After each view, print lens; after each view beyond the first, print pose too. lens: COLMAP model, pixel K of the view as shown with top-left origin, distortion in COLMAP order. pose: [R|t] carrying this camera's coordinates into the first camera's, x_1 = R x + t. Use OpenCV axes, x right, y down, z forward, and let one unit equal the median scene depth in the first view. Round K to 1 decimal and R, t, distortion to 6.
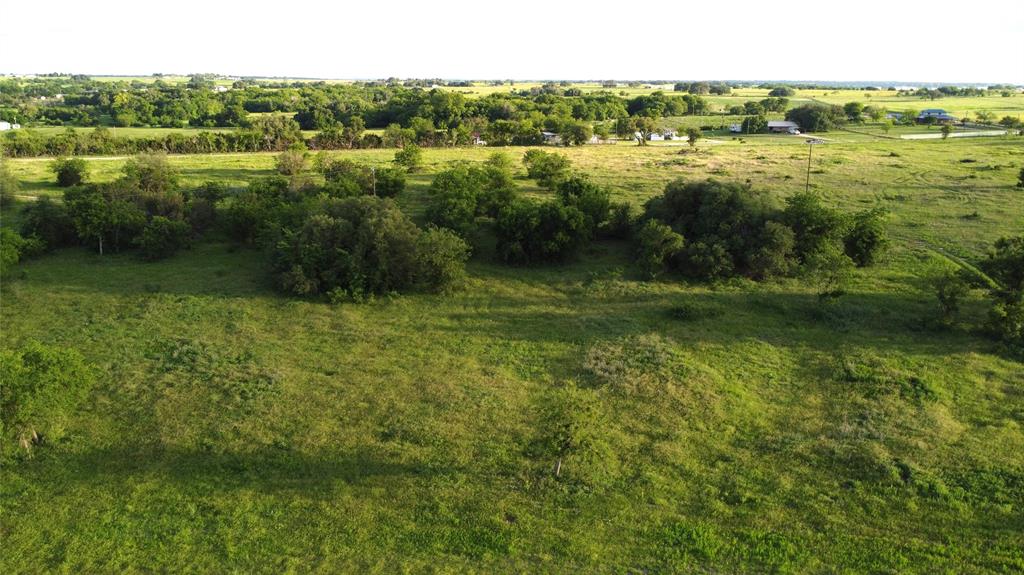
lens RADIAL K [[761.8, 0, 507.2], [0, 761.8, 285.1], [0, 0, 1]] dist [-0.004879, -0.002154]
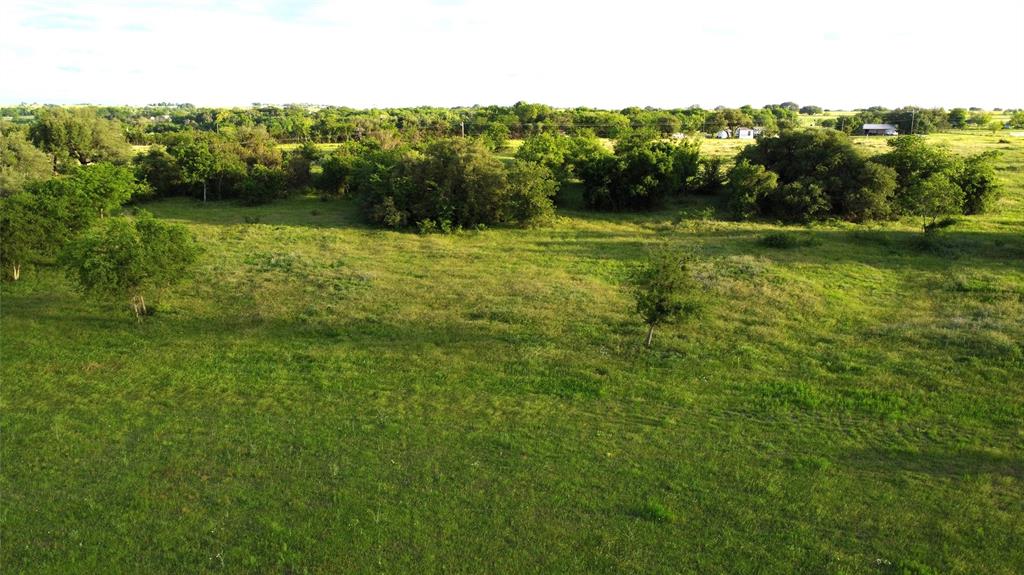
lens RADIAL K [[761.8, 0, 506.4], [0, 761.8, 287.2], [0, 0, 1]] dist [-0.004879, -0.002154]
pose [[0.994274, 0.017328, -0.105448, -0.009880], [-0.021041, 0.999193, -0.034201, 0.148969], [0.104770, 0.036224, 0.993837, 0.004858]]
